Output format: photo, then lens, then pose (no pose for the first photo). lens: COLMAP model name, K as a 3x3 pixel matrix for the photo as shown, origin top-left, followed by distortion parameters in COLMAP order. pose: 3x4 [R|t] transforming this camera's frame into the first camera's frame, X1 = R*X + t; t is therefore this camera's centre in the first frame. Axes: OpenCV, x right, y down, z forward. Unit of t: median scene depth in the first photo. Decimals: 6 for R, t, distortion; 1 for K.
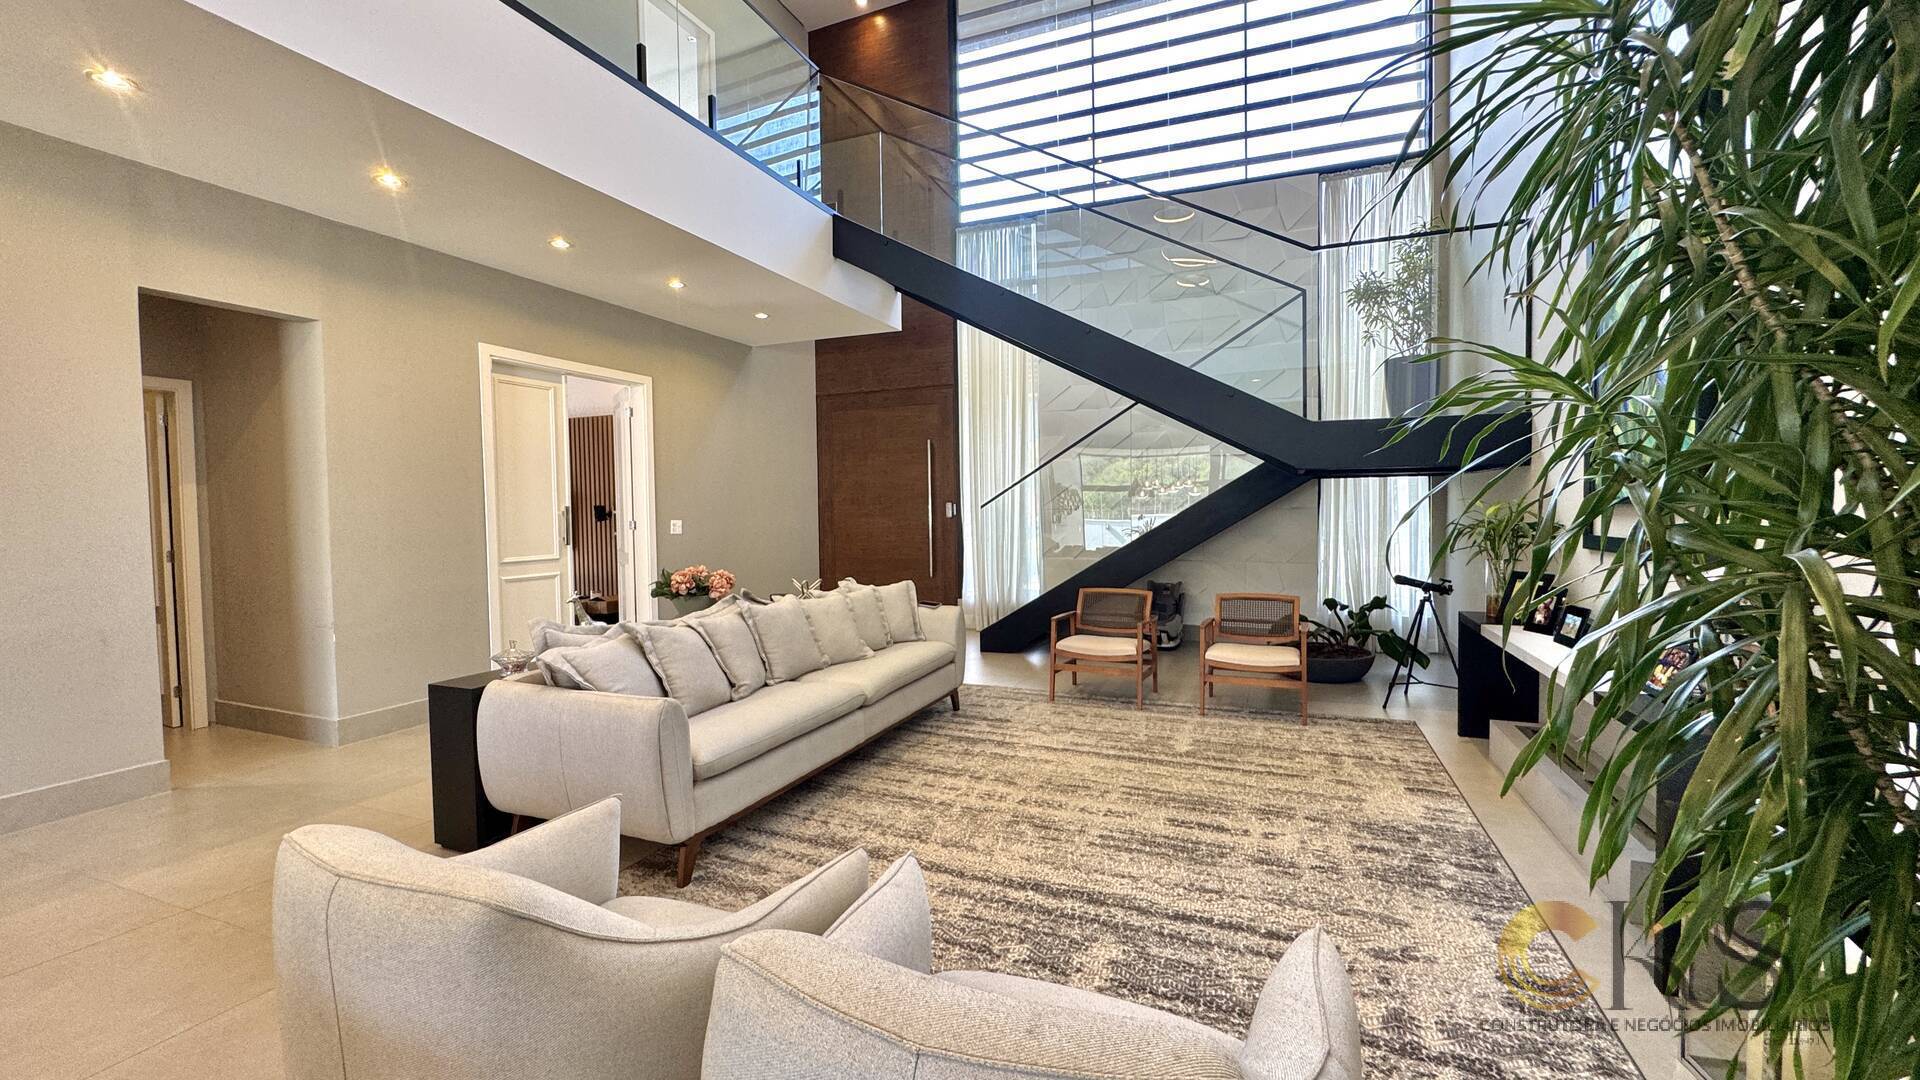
lens RADIAL K [[769.7, 0, 960.0], [0, 769.7, 540.0], [0, 0, 1]] dist [-0.000647, 0.000215]
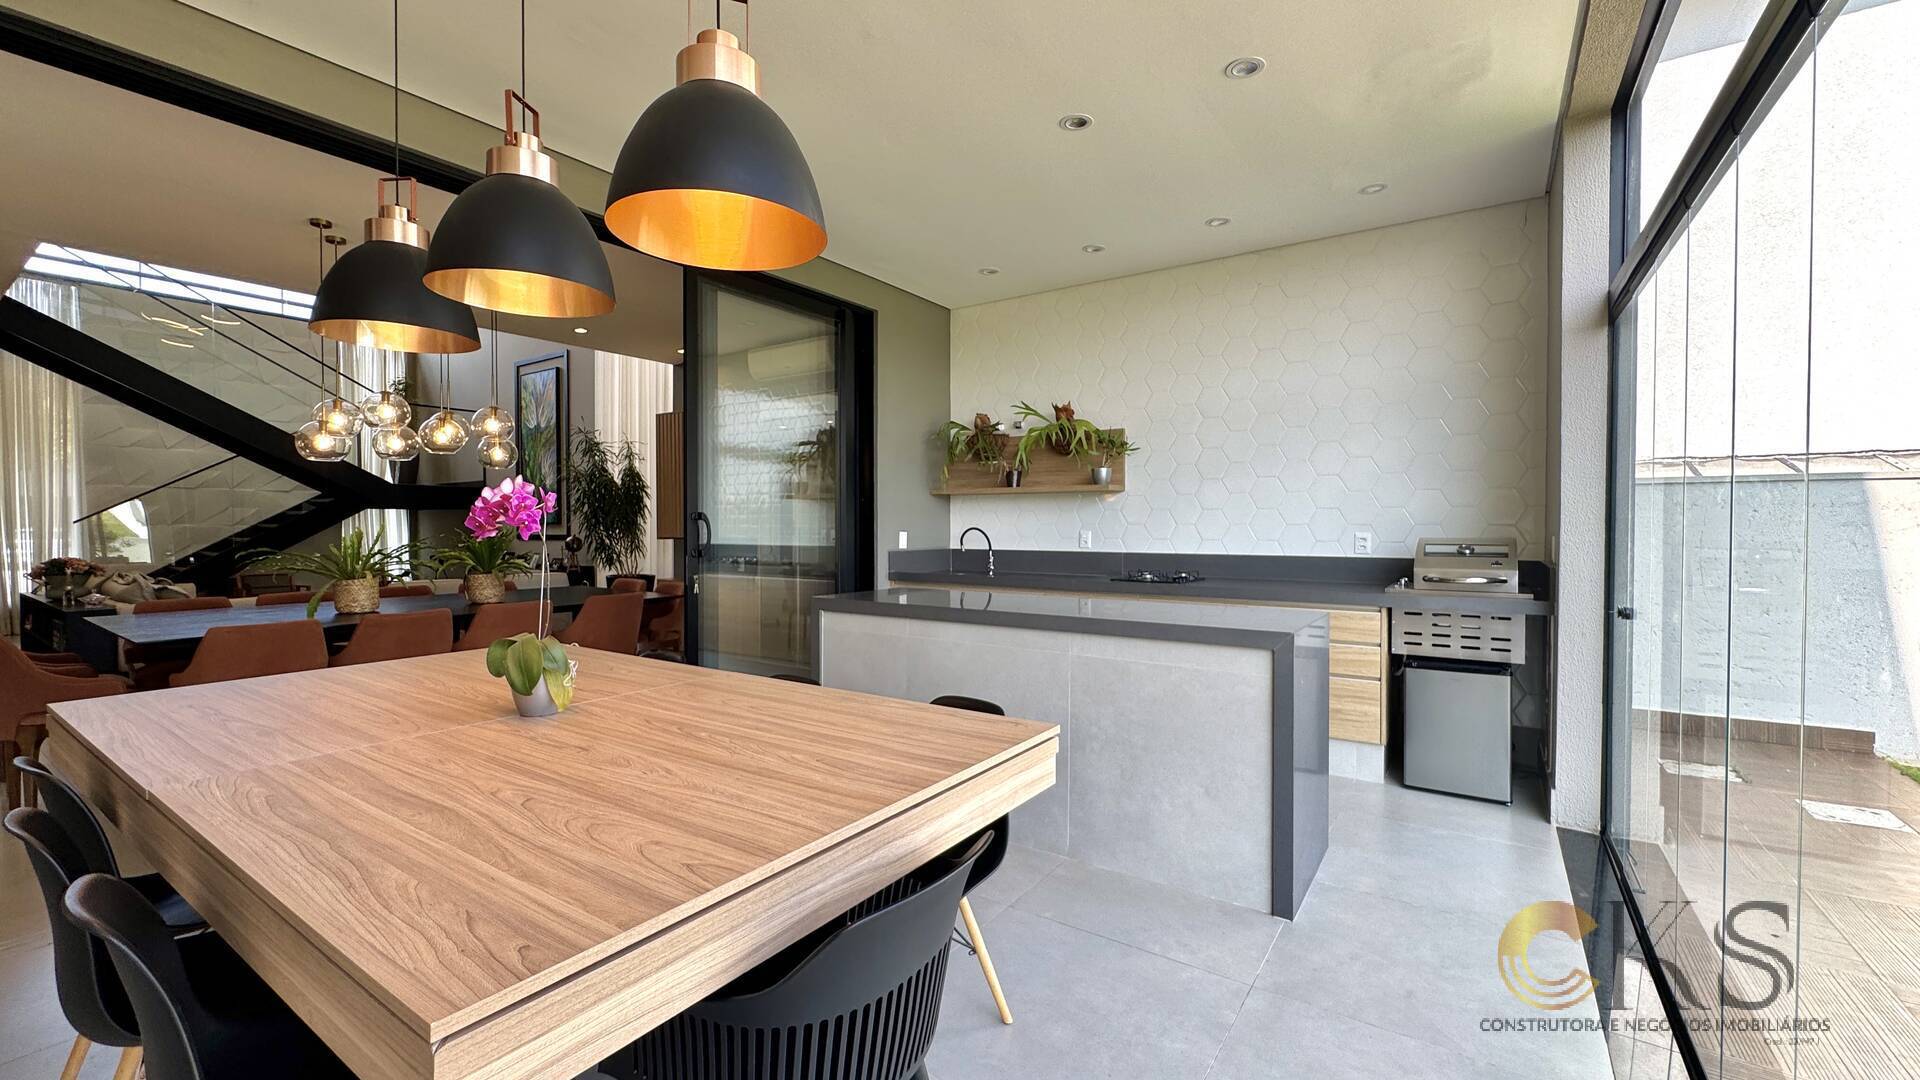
lens RADIAL K [[769.7, 0, 960.0], [0, 769.7, 540.0], [0, 0, 1]] dist [-0.000647, 0.000215]
pose [[0.205545, -0.015634, 0.978523, -2.017865], [0.035465, 0.999335, 0.008516, 0.066914], [-0.978005, 0.032953, 0.205962, -1.493210]]
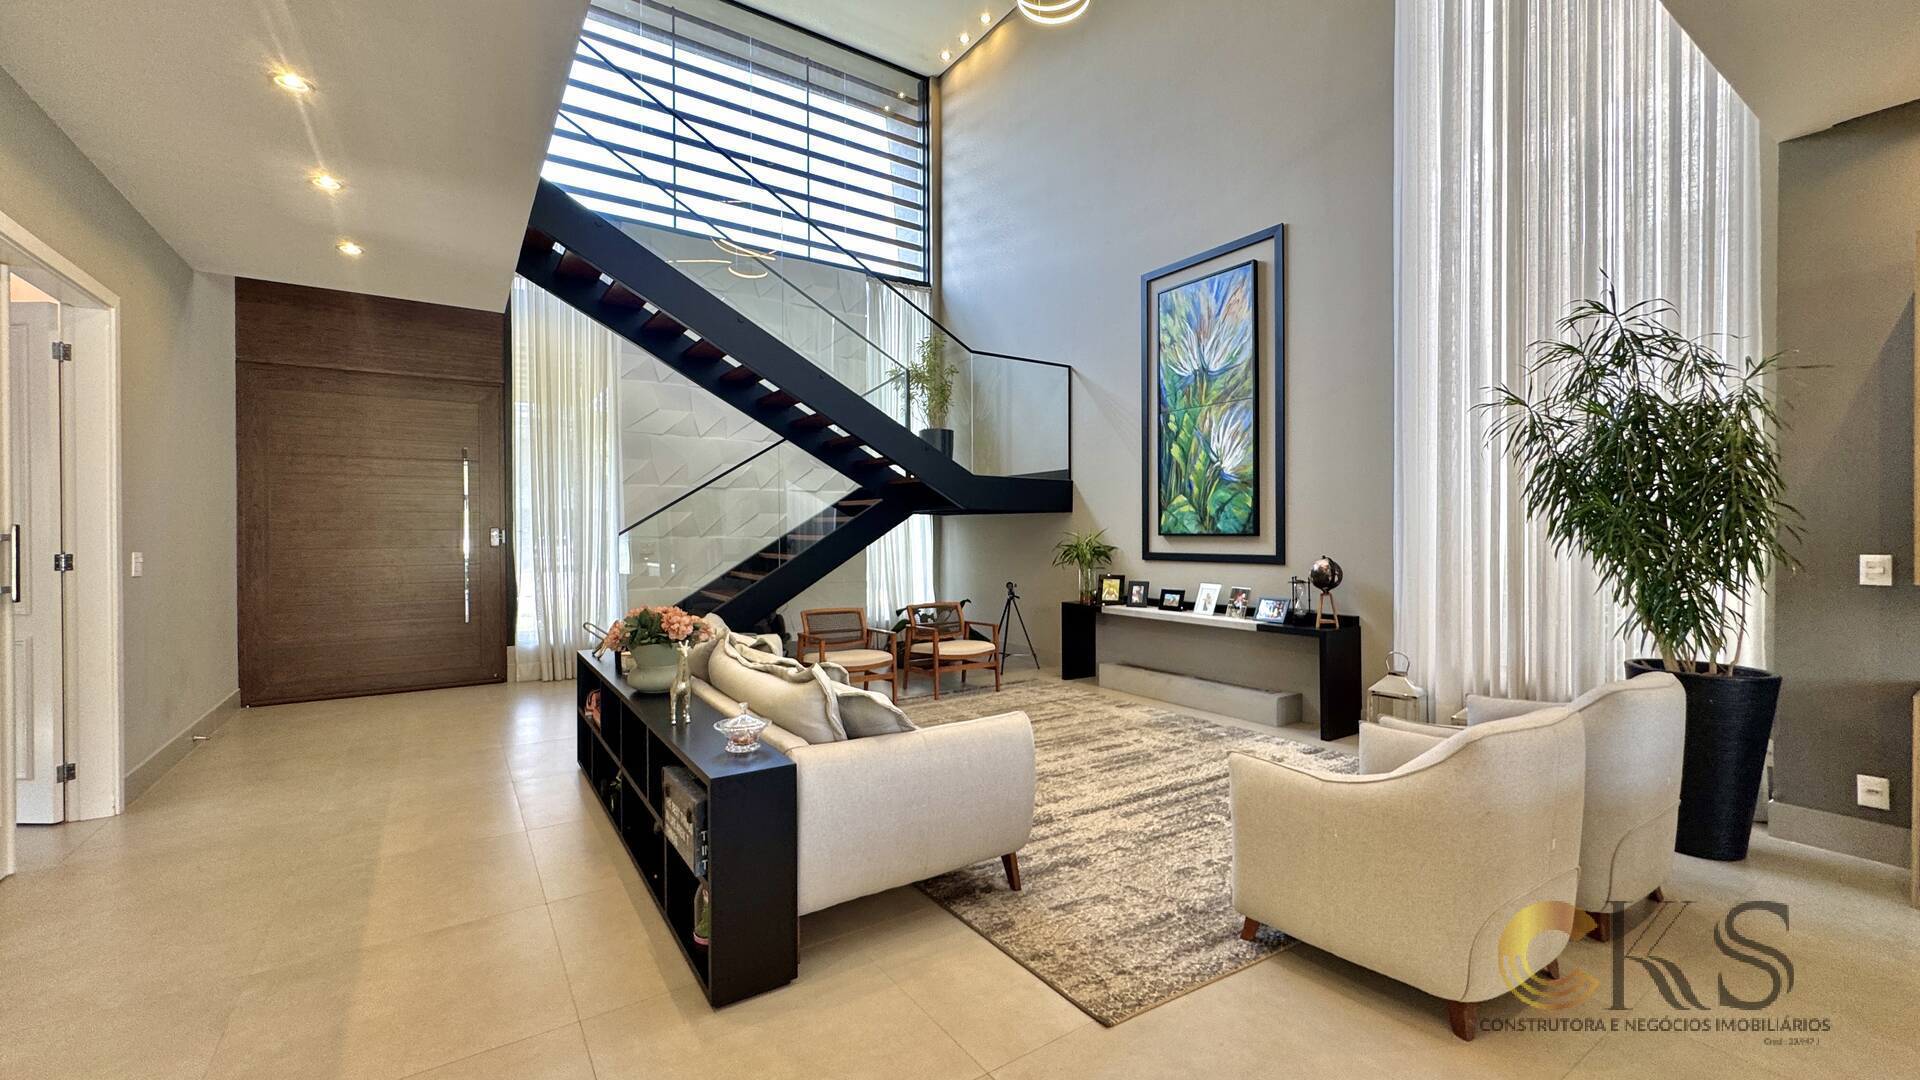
lens RADIAL K [[769.7, 0, 960.0], [0, 769.7, 540.0], [0, 0, 1]] dist [-0.000647, 0.000215]
pose [[0.554041, 0.006007, 0.832468, -1.093515], [0.032049, 0.999079, -0.028539, 0.005417], [-0.831873, 0.042492, 0.553338, 0.404159]]
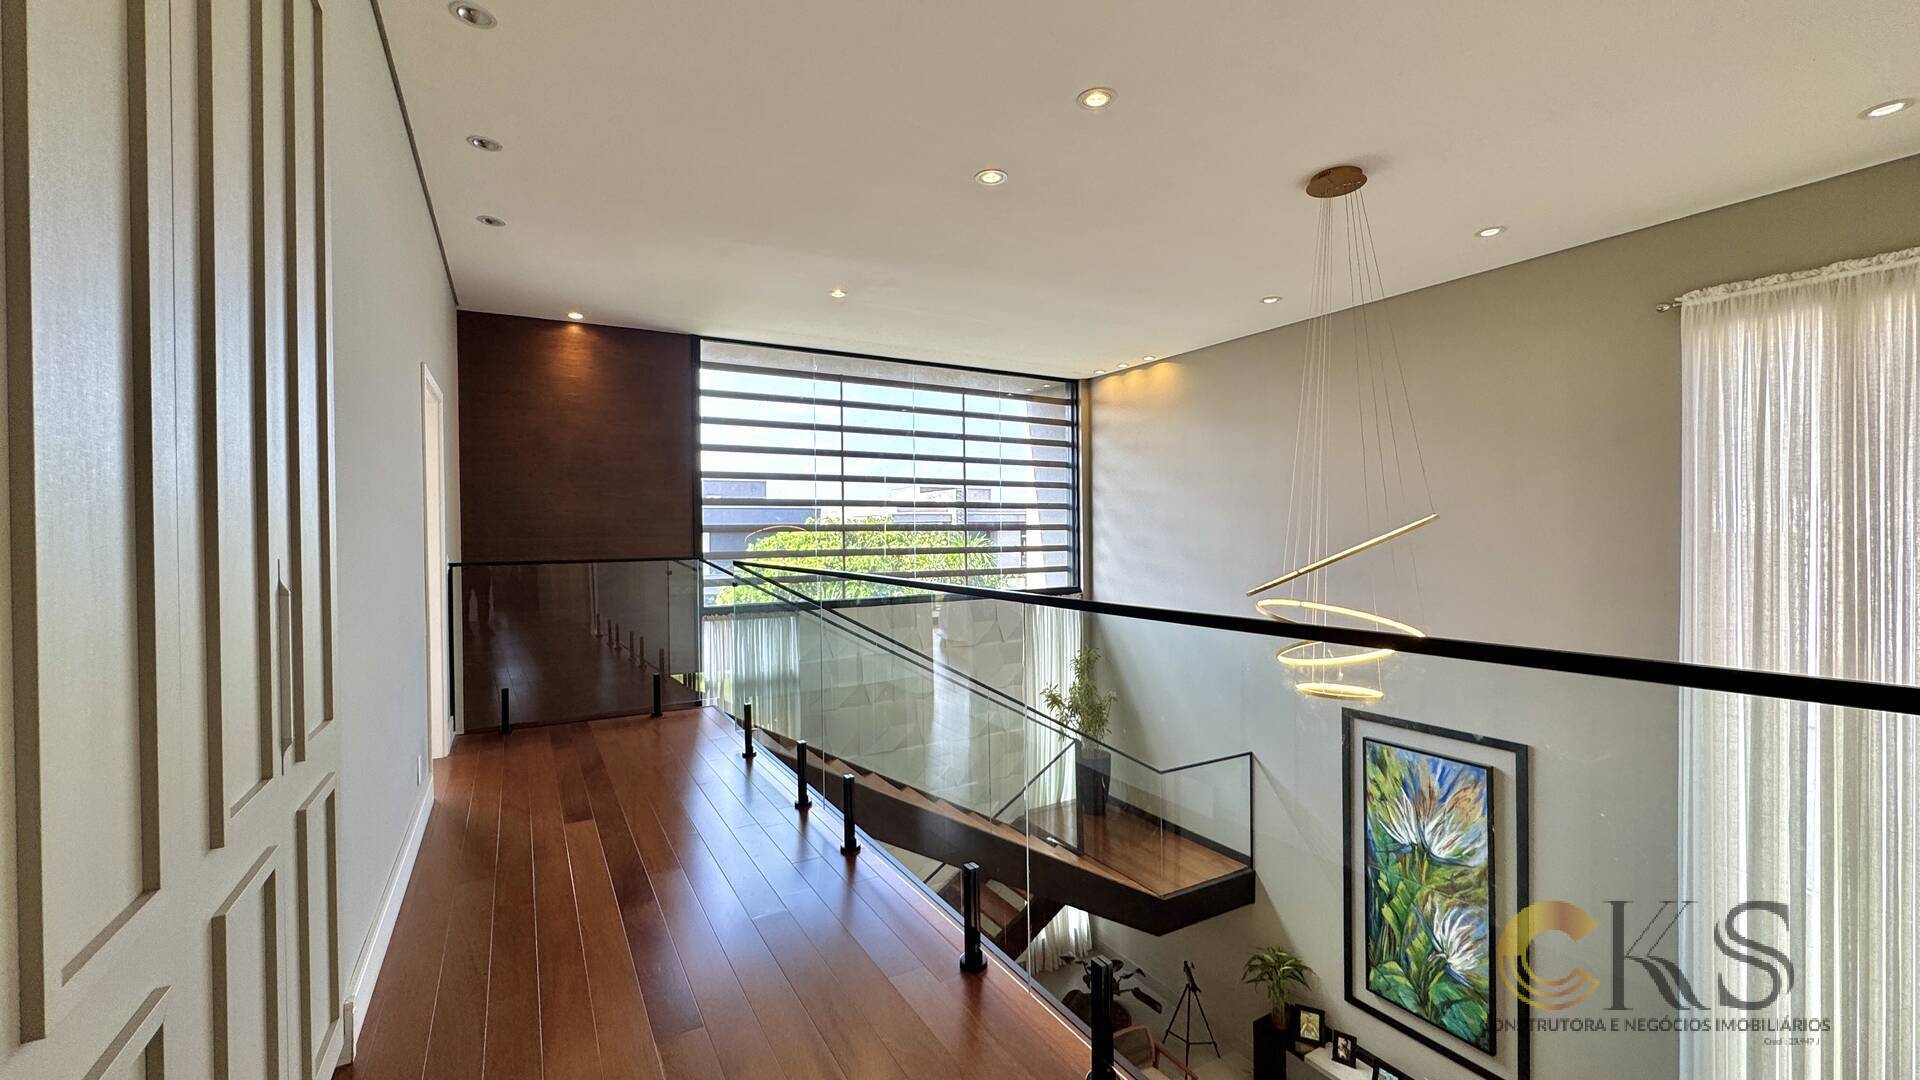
lens RADIAL K [[769.7, 0, 960.0], [0, 769.7, 540.0], [0, 0, 1]] dist [-0.000647, 0.000215]
pose [[0.610817, -0.000760, 0.791771, -1.289281], [0.037563, 0.998901, -0.028020, -1.190378], [-0.790880, 0.046856, 0.610175, 0.666907]]
